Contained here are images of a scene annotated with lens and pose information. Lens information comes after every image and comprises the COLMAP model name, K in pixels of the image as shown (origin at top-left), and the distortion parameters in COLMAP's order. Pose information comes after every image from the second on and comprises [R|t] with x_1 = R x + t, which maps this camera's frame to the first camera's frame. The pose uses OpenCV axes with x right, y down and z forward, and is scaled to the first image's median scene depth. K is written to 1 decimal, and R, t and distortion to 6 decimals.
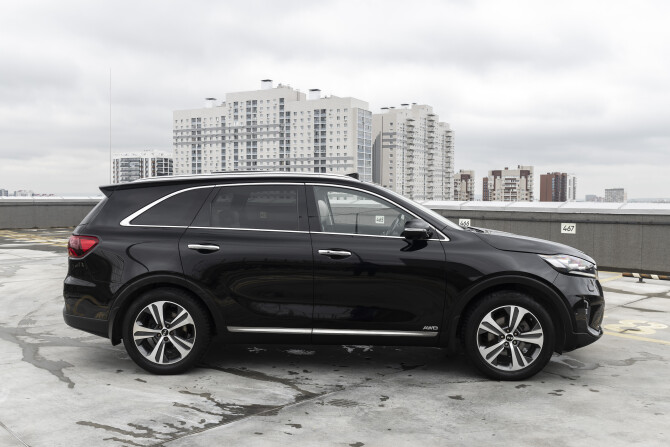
lens RADIAL K [[646.3, 0, 338.6], [0, 646.3, 228.9], [0, 0, 1]] dist [-0.003620, 0.000000]
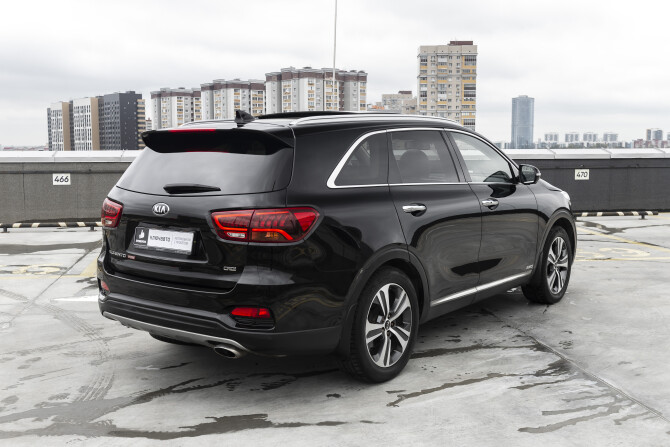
lens RADIAL K [[762.7, 0, 329.8], [0, 762.7, 220.5], [0, 0, 1]] dist [-0.028757, 0.000000]
pose [[0.529128, -0.086532, 0.844118, -1.114793], [0.041267, 0.996234, 0.076258, -0.034828], [-0.847538, -0.005516, 0.530706, 0.619838]]
